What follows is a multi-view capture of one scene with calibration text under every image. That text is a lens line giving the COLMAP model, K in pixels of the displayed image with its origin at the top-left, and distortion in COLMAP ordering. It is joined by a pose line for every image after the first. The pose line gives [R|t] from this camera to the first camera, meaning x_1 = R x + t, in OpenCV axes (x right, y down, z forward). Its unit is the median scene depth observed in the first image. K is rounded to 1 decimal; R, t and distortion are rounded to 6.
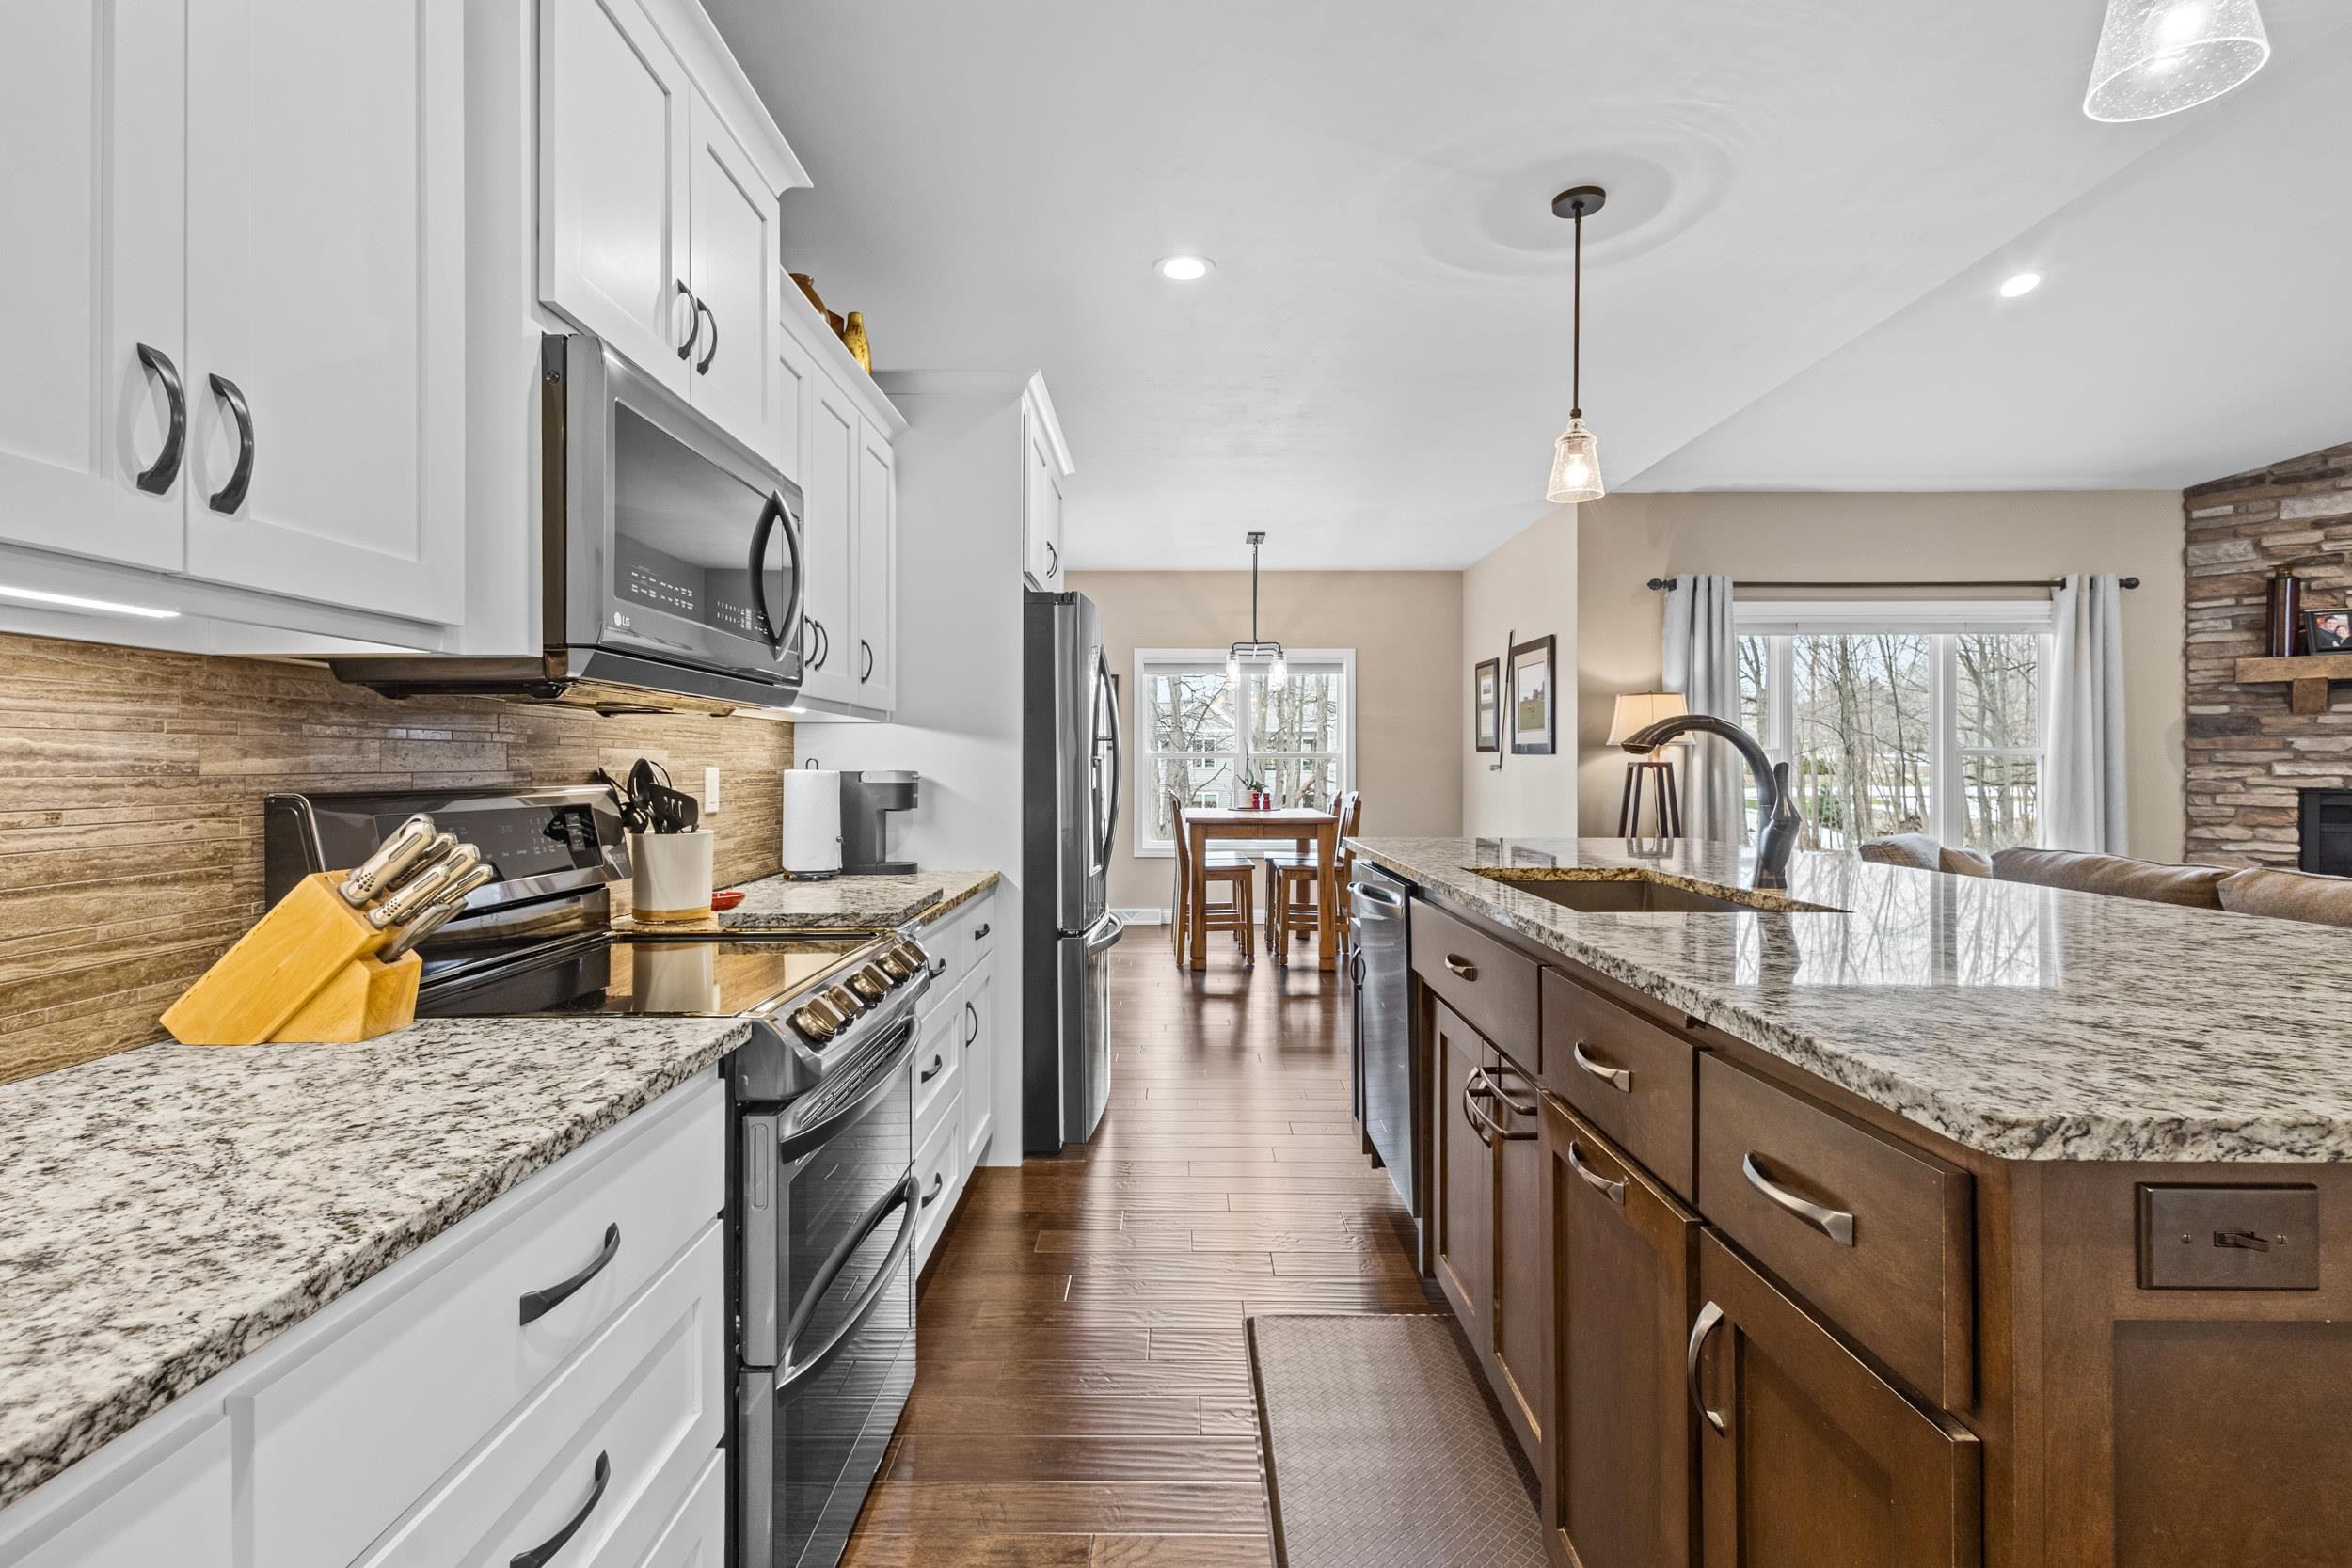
lens RADIAL K [[1082.0, 0, 1180.9], [0, 1082.0, 761.4], [0, 0, 1]] dist [0.009438, -0.002290]
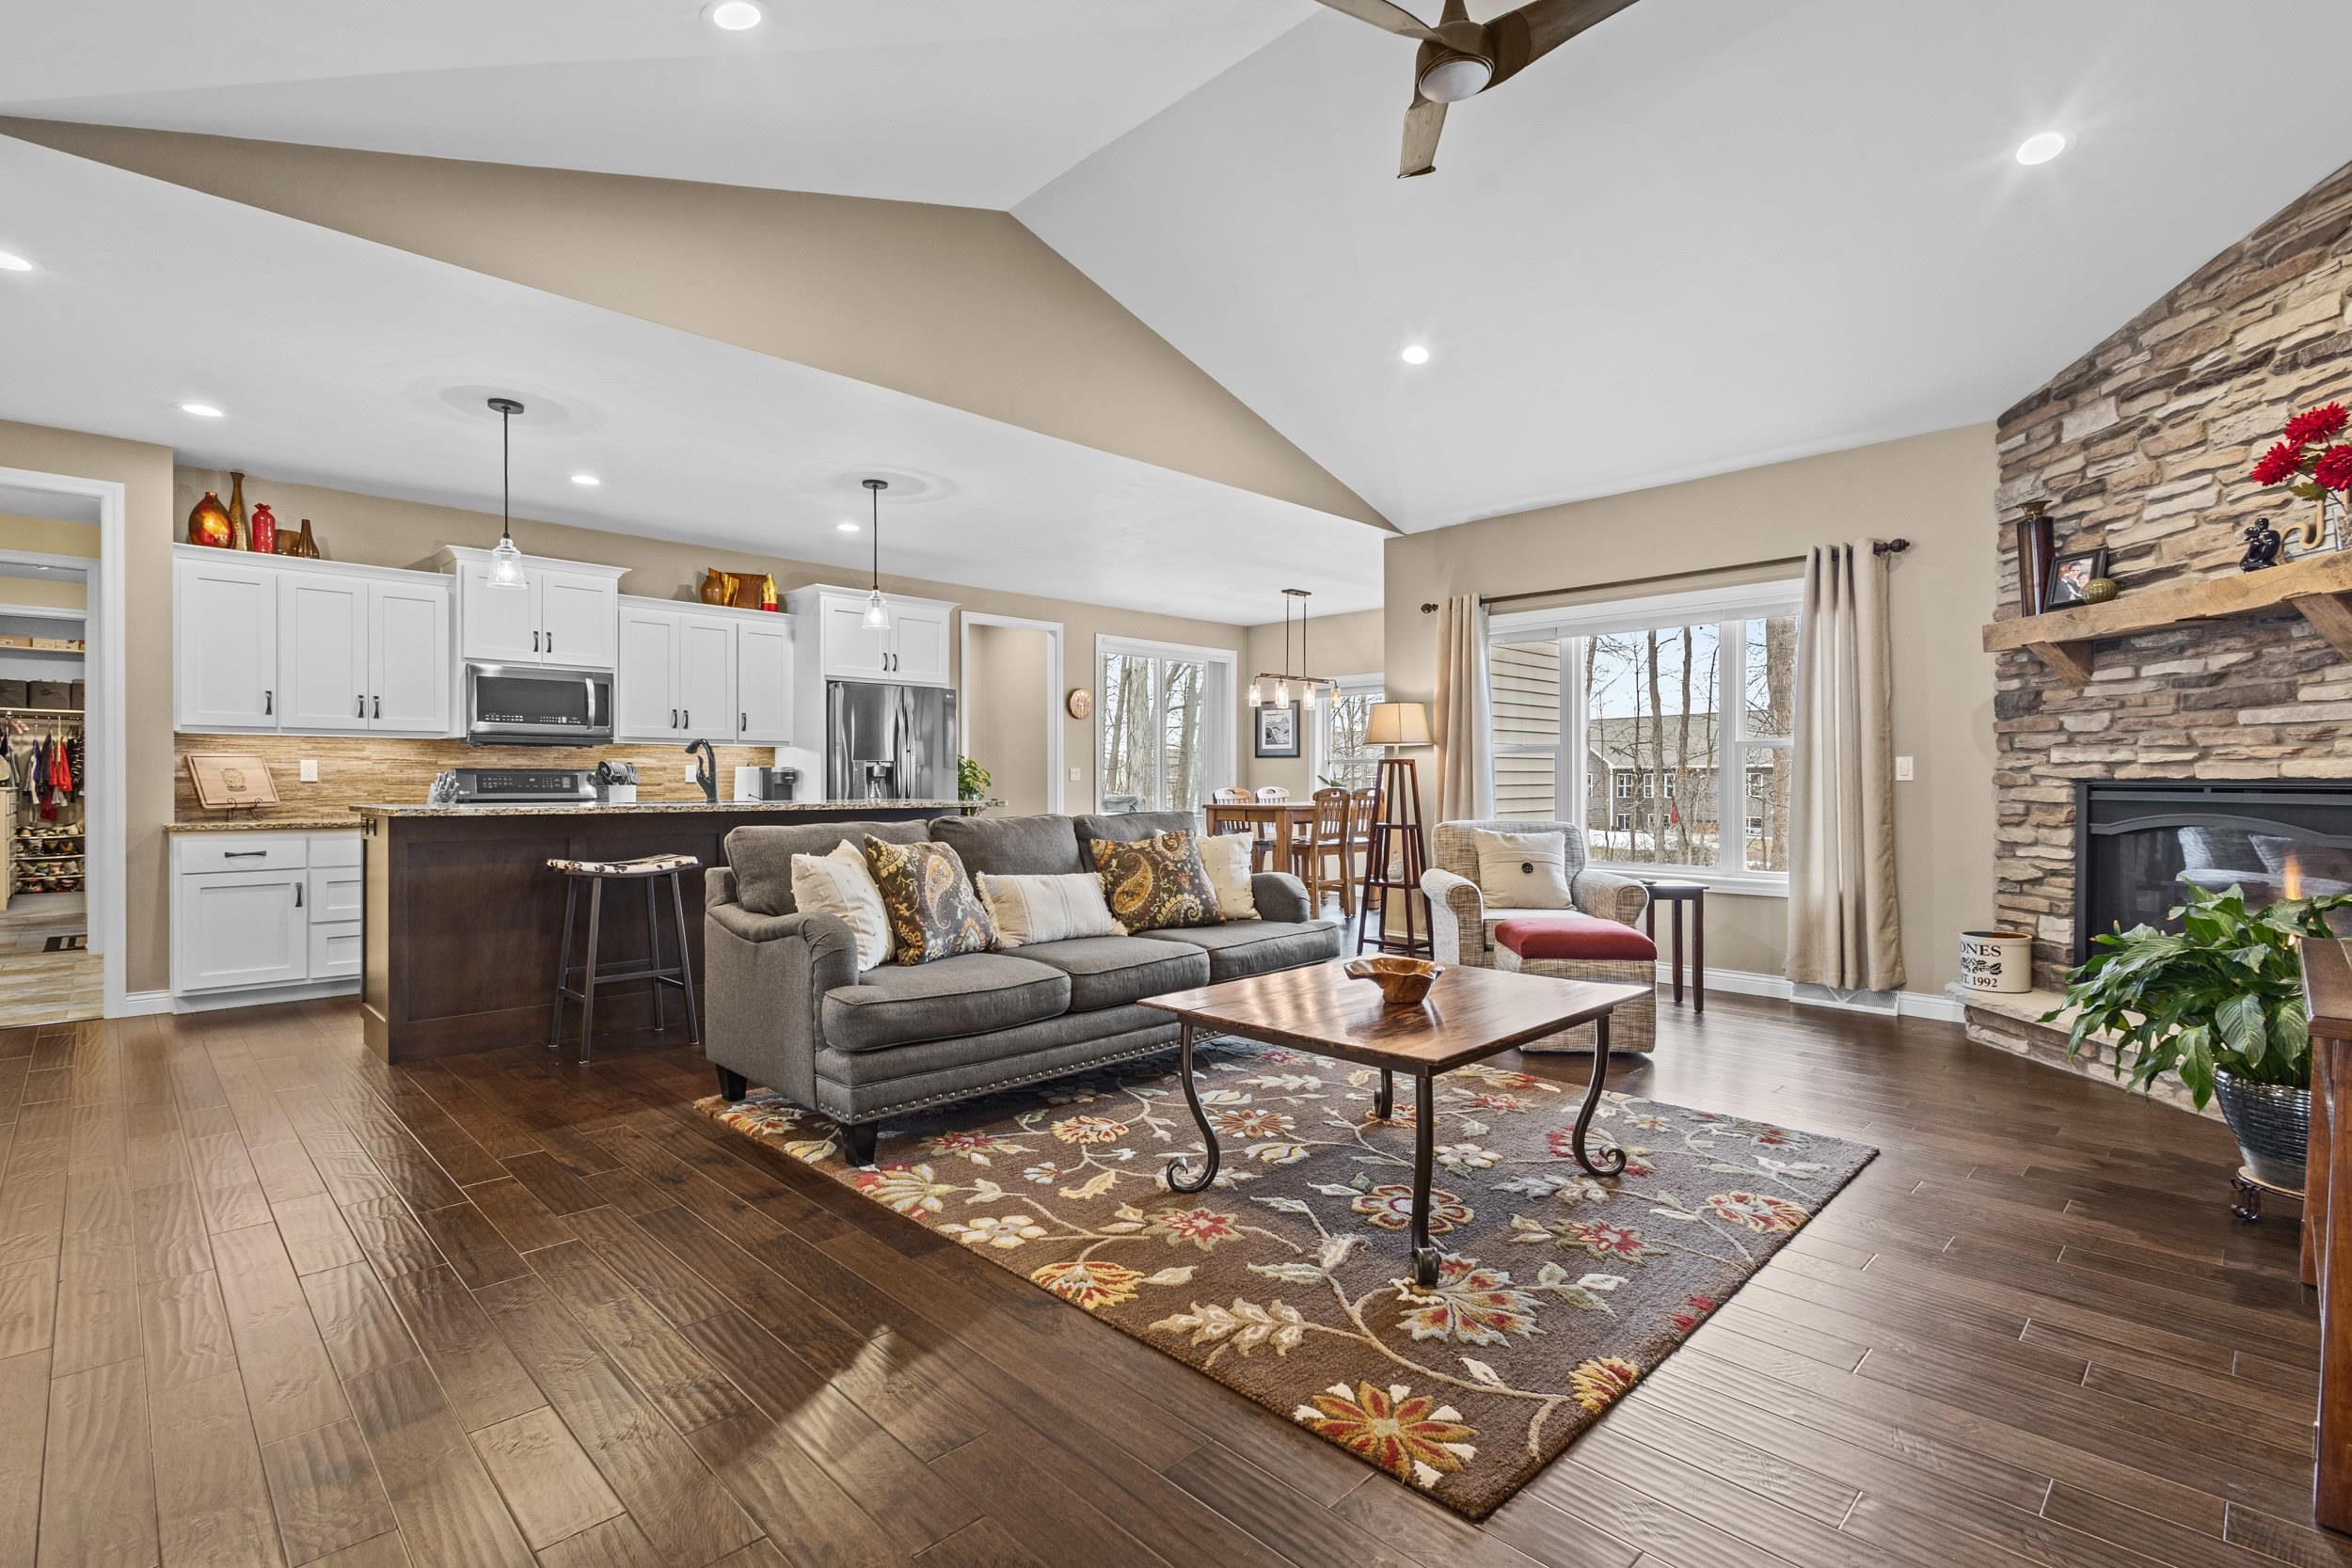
lens RADIAL K [[1082.0, 0, 1167.1], [0, 1082.0, 787.1], [0, 0, 1]] dist [0.009438, -0.002290]
pose [[0.708218, 0.001376, -0.705992, 1.126999], [0.004011, 0.999974, 0.005972, 0.023440], [0.705982, -0.007061, 0.708194, -0.032899]]
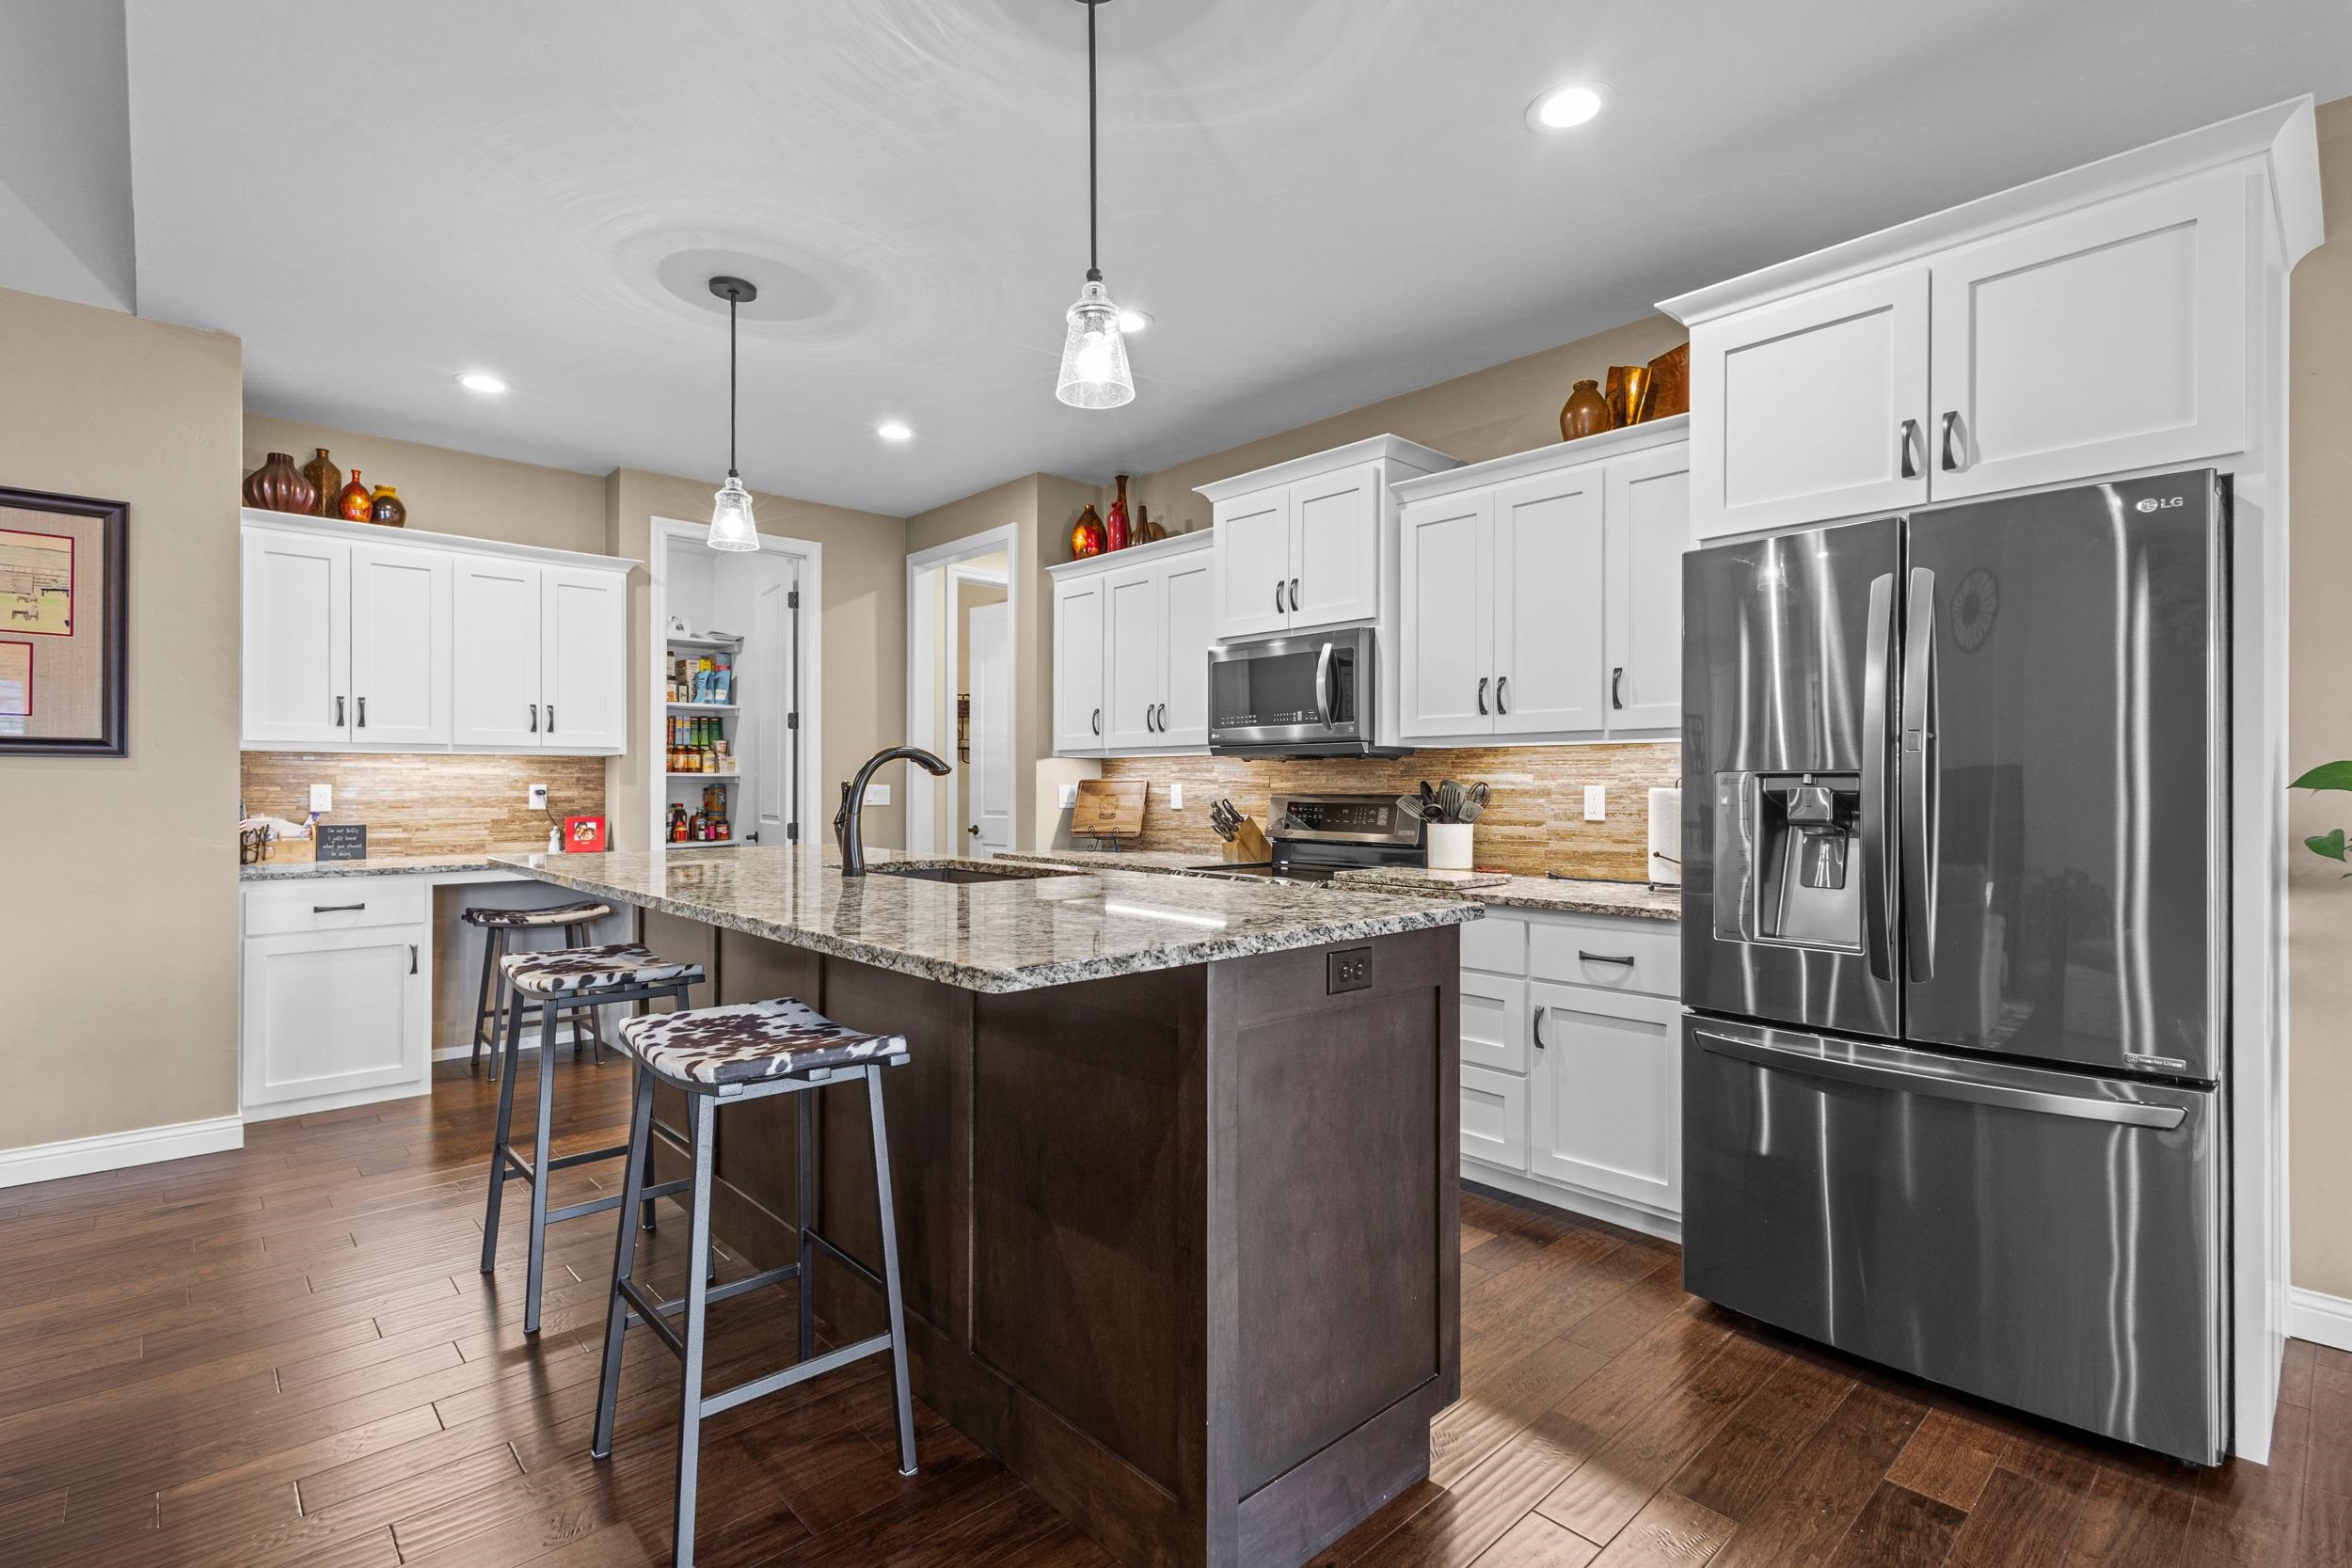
lens RADIAL K [[1082.0, 0, 1190.5], [0, 1082.0, 784.9], [0, 0, 1]] dist [0.009438, -0.002290]
pose [[-0.720964, -0.000355, -0.692972, 0.406901], [0.002237, 0.999993, -0.002839, 0.003268], [0.692969, -0.003597, -0.720959, 0.789760]]
